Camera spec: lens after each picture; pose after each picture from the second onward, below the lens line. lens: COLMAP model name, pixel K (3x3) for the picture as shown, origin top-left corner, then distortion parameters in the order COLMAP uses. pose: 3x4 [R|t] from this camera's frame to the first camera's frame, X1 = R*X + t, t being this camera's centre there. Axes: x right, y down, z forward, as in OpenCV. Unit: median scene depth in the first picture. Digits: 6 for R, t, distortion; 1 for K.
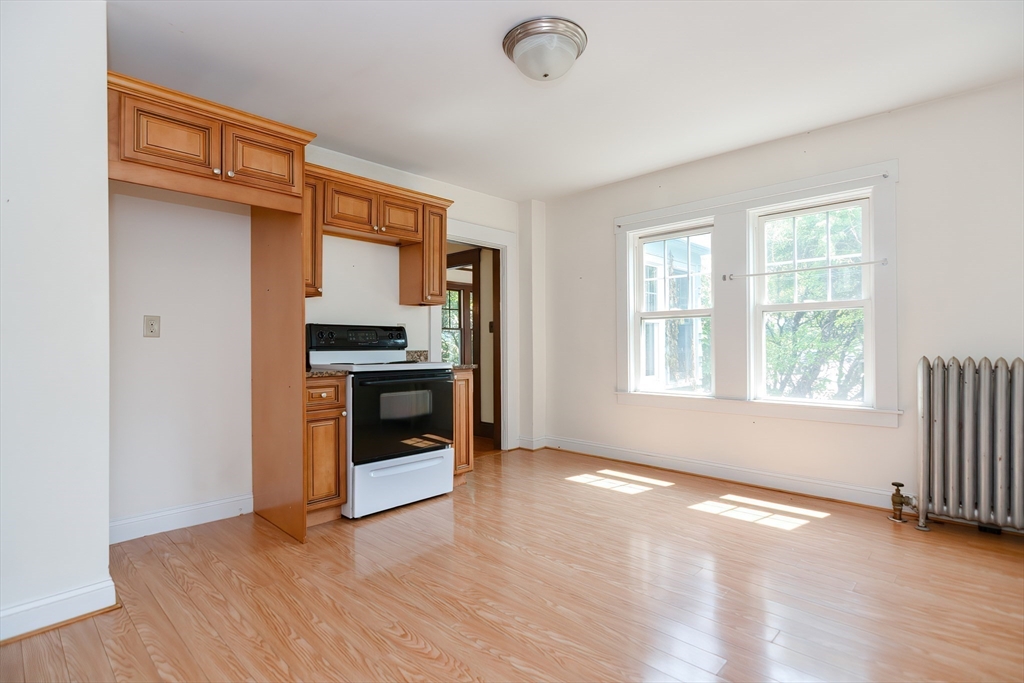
lens RADIAL K [[481.8, 0, 512.9], [0, 481.8, 334.9], [0, 0, 1]] dist [0.021841, -0.014873]
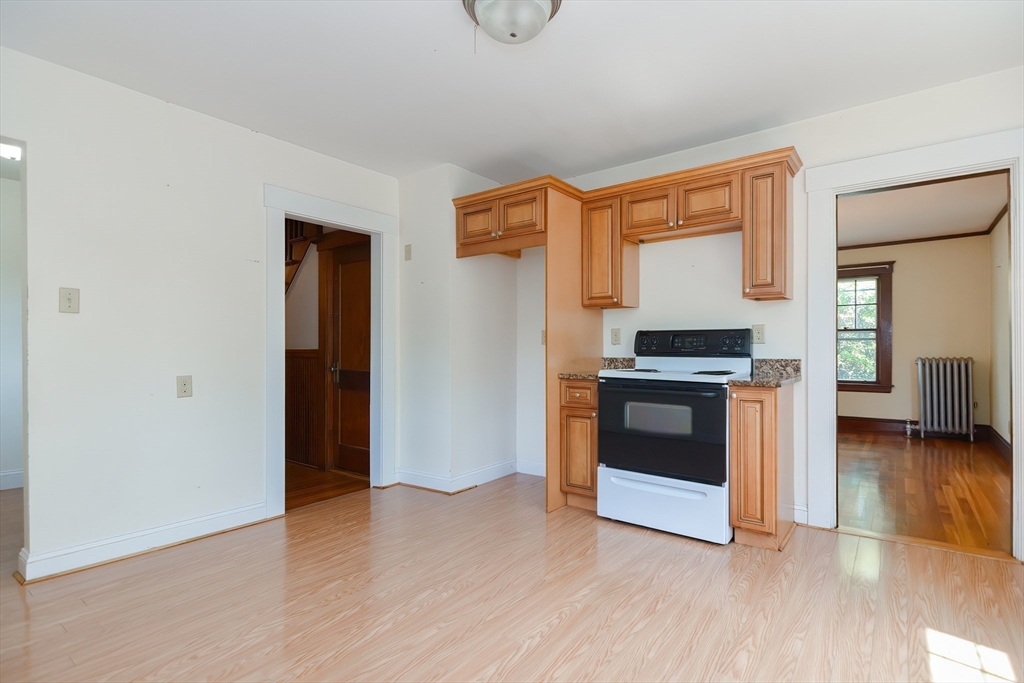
lens RADIAL K [[502.8, 0, 536.8], [0, 502.8, 342.6], [0, 0, 1]] dist [0.007055, -0.016415]
pose [[0.136359, -0.005954, -0.990642, 0.665595], [0.018732, 0.999819, -0.003431, 0.002555], [0.990482, -0.018088, 0.136446, 0.646915]]
